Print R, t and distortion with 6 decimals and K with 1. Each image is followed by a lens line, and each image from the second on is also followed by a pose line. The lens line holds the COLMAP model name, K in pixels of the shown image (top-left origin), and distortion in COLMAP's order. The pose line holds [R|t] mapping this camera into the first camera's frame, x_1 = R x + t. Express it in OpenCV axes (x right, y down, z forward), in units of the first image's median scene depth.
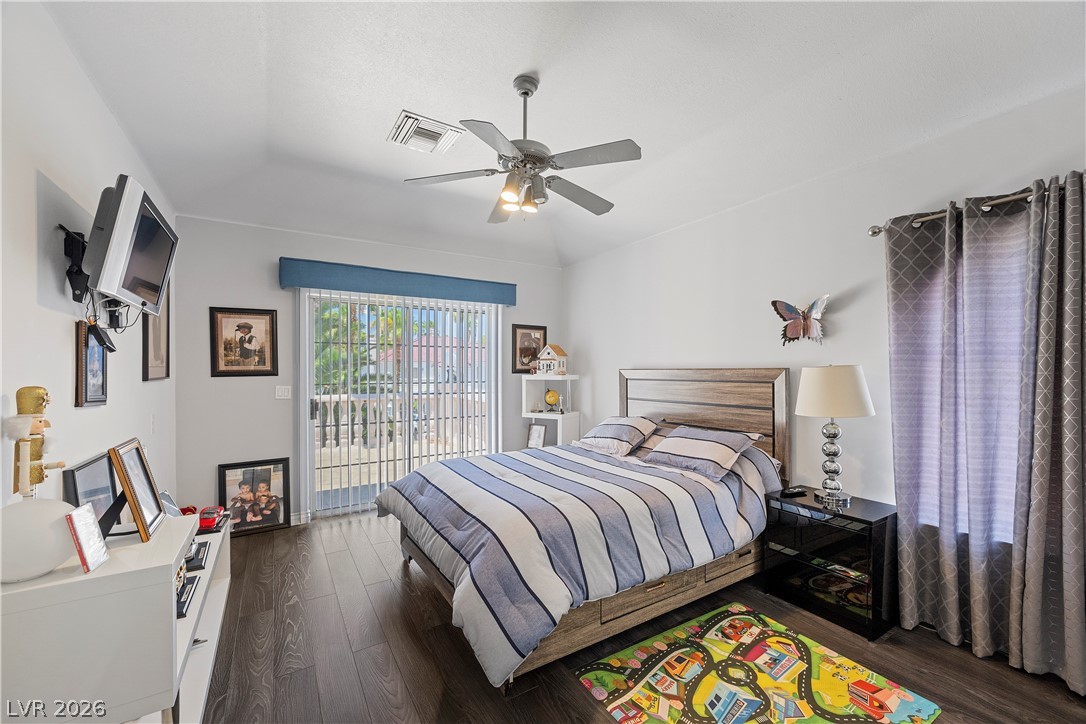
lens RADIAL K [[424.2, 0, 542.0], [0, 424.2, 367.1], [0, 0, 1]] dist [-0.001353, 0.000933]
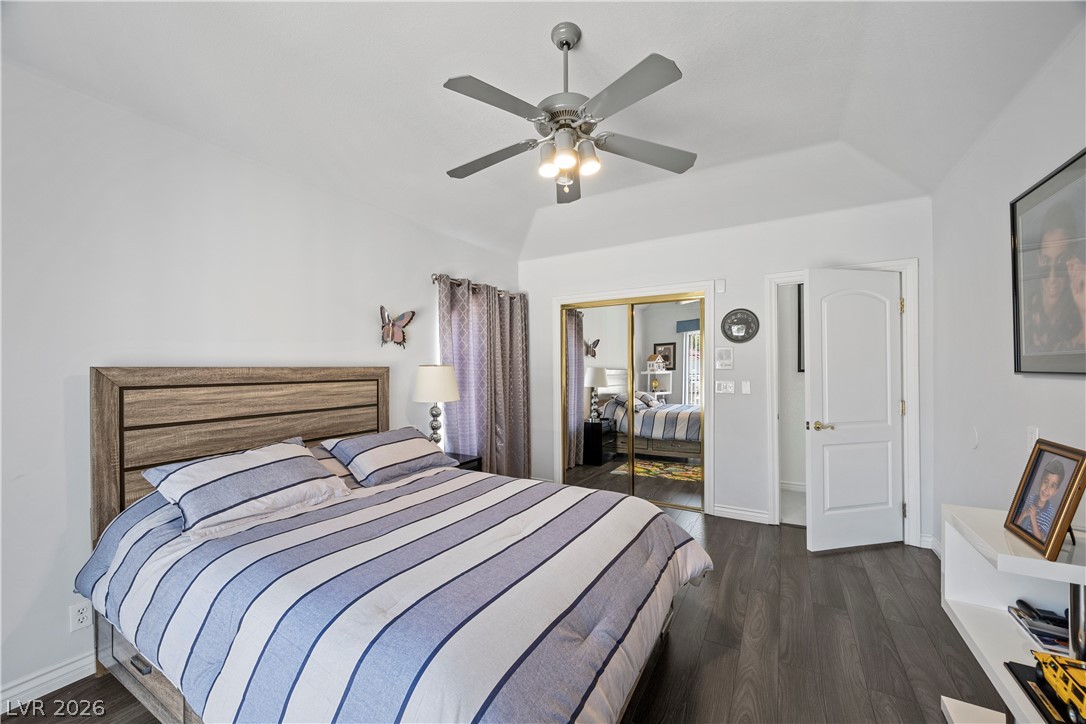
lens RADIAL K [[424.2, 0, 542.9], [0, 424.2, 367.3], [0, 0, 1]] dist [-0.001353, 0.000933]
pose [[-0.465338, 0.007135, 0.885104, -0.590523], [0.002337, 0.999974, -0.006832, 0.012007], [-0.885130, -0.001111, -0.465343, 1.105845]]
